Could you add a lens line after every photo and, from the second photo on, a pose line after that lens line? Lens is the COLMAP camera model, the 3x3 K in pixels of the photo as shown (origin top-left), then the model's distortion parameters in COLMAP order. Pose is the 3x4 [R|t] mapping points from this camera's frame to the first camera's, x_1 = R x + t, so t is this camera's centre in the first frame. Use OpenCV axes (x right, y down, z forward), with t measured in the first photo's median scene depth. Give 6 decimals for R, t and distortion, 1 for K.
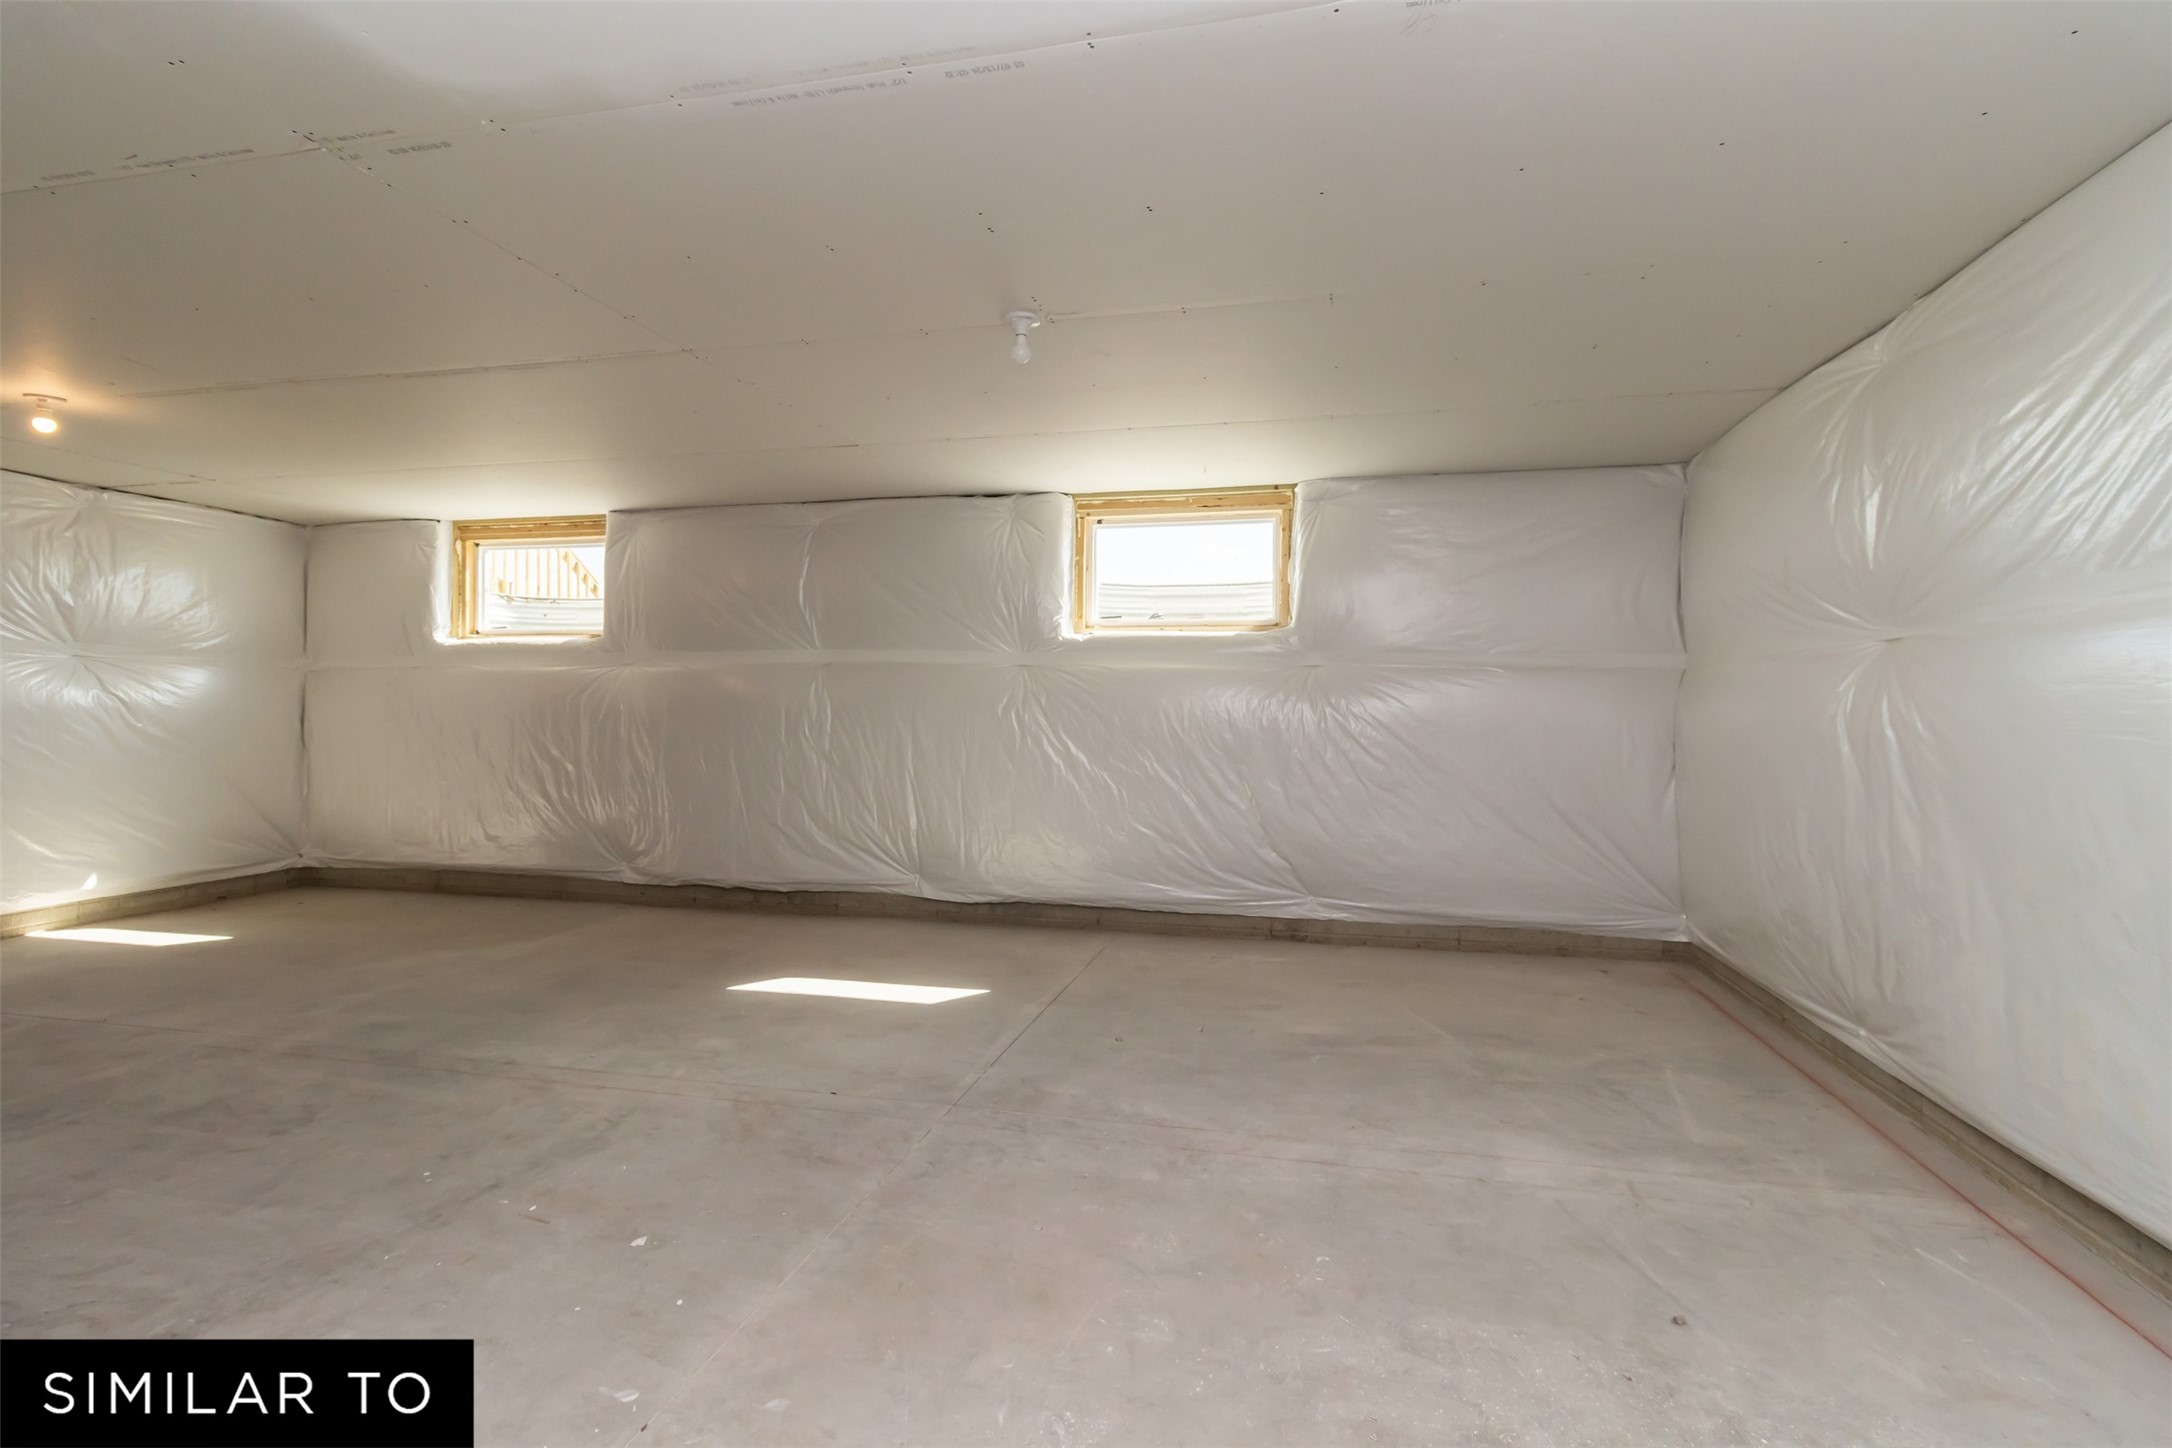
lens RADIAL K [[1012.8, 0, 1093.3], [0, 1012.8, 667.9], [0, 0, 1]] dist [0.004528, 0.000579]
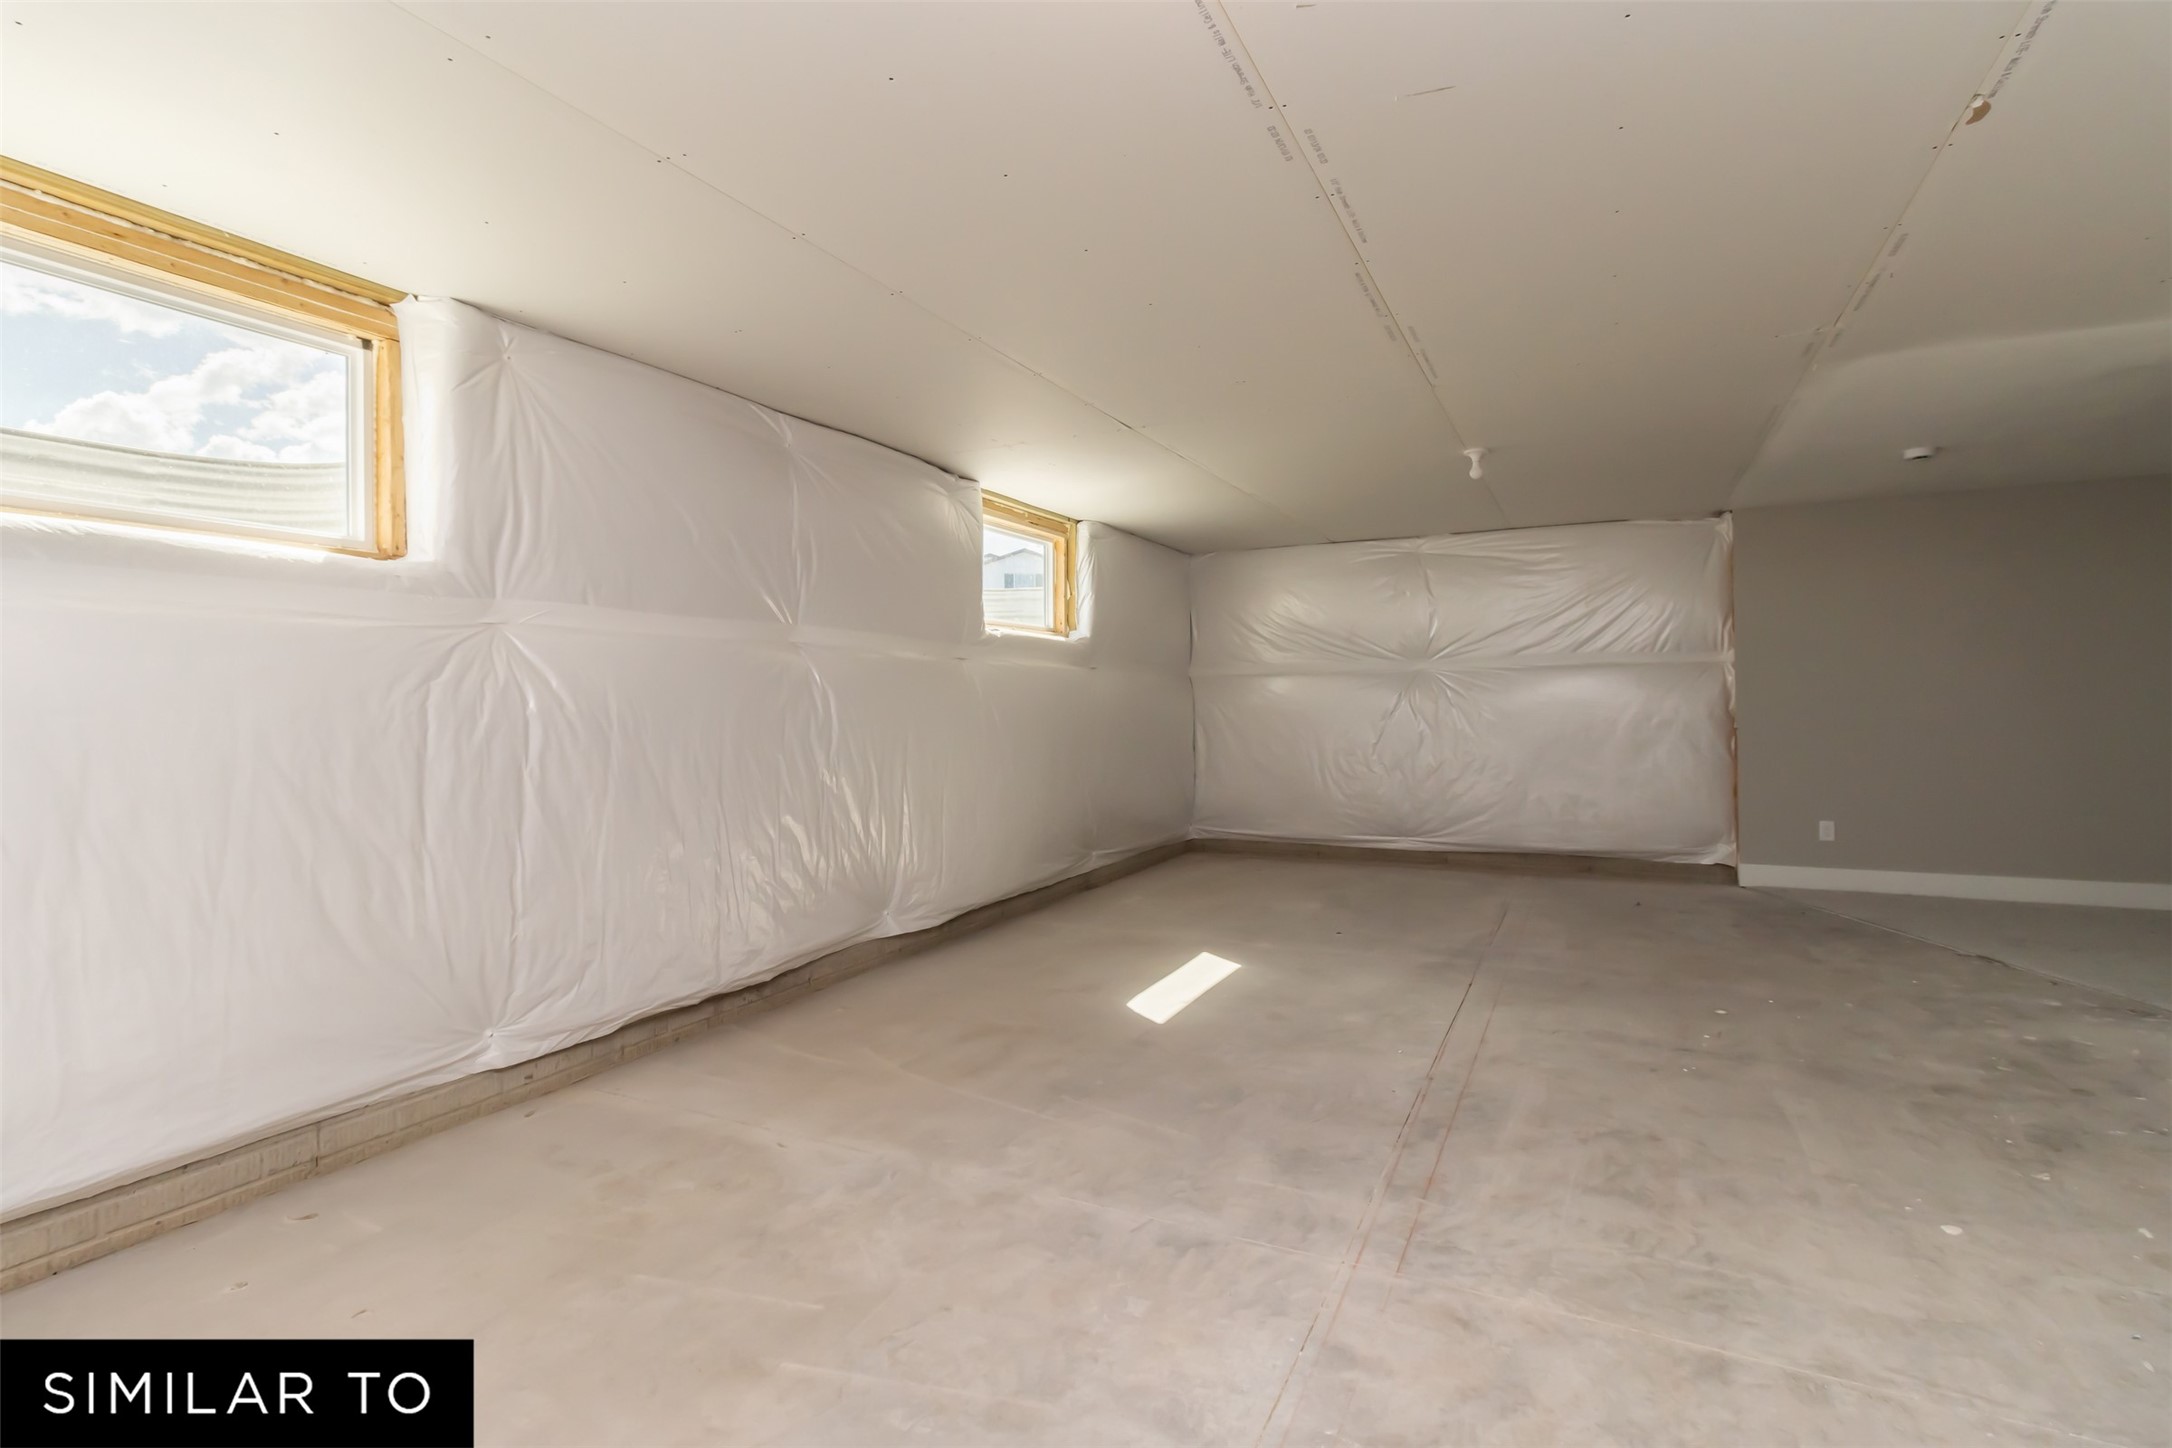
lens RADIAL K [[1012.8, 0, 1093.3], [0, 1012.8, 667.9], [0, 0, 1]] dist [0.004528, 0.000579]
pose [[0.230201, 0.023706, 0.972854, -0.949794], [-0.030115, 0.999398, -0.017227, 0.018576], [-0.972677, -0.025332, 0.230777, 0.659406]]
